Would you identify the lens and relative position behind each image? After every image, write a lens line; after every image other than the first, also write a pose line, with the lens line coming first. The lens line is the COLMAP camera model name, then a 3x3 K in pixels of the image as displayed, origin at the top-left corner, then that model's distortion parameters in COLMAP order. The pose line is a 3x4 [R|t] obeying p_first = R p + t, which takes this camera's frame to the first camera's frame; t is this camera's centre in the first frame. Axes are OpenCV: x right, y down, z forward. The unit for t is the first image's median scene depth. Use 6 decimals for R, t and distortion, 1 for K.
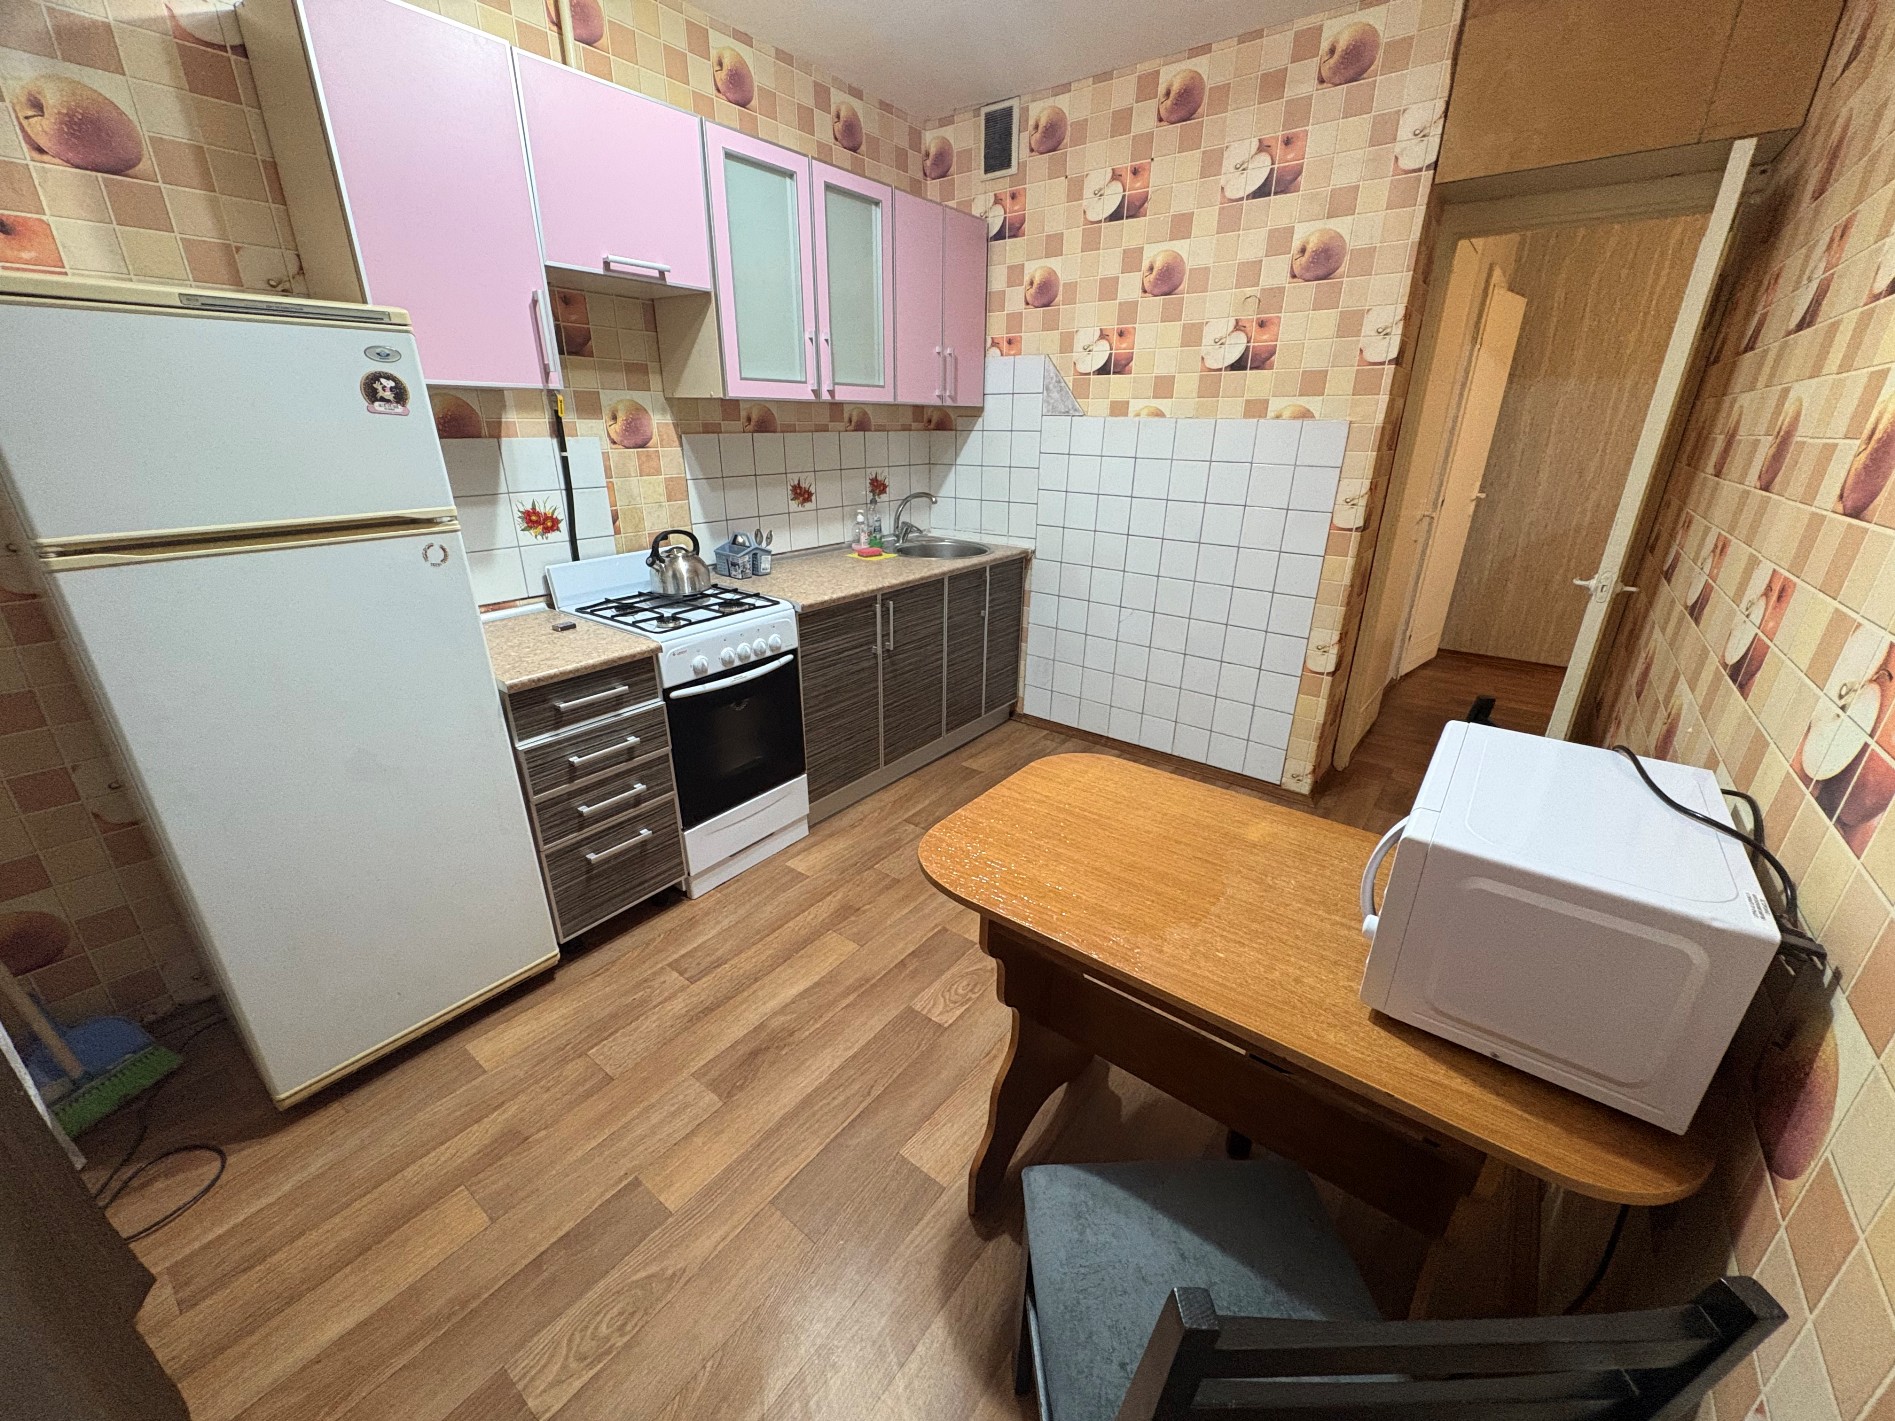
lens RADIAL K [[754.0, 0, 944.4], [0, 754.0, 710.2], [0, 0, 1]] dist [-0.000737, 0.000421]
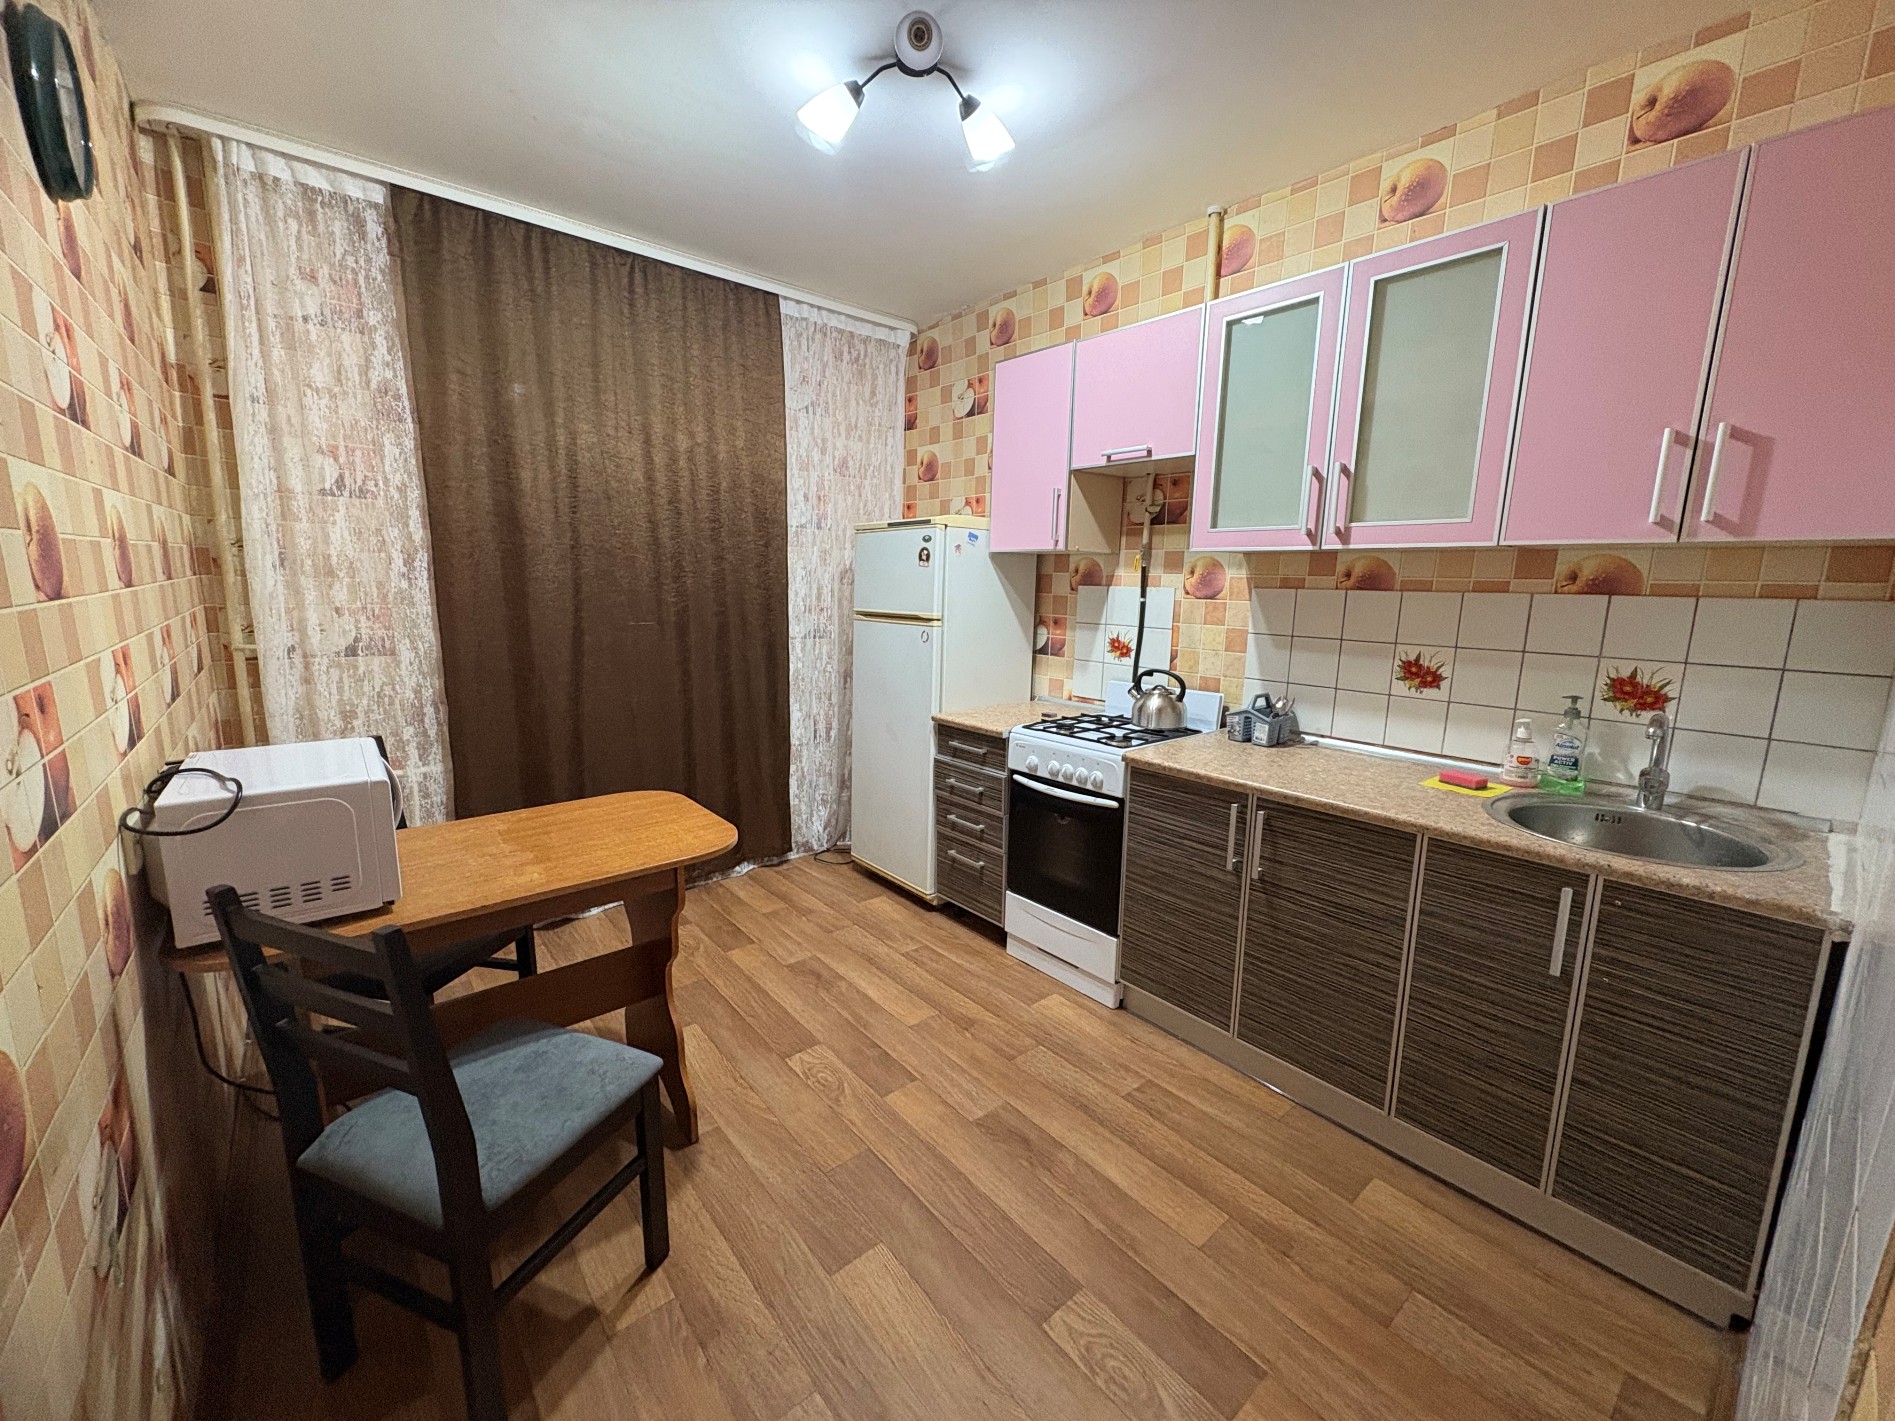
lens RADIAL K [[754.0, 0, 944.4], [0, 754.0, 710.2], [0, 0, 1]] dist [-0.000737, 0.000421]
pose [[-0.225562, 0.152026, -0.962294, 0.789267], [-0.372497, 0.899240, 0.229378, -0.334556], [0.900205, 0.410190, -0.146205, 0.947788]]
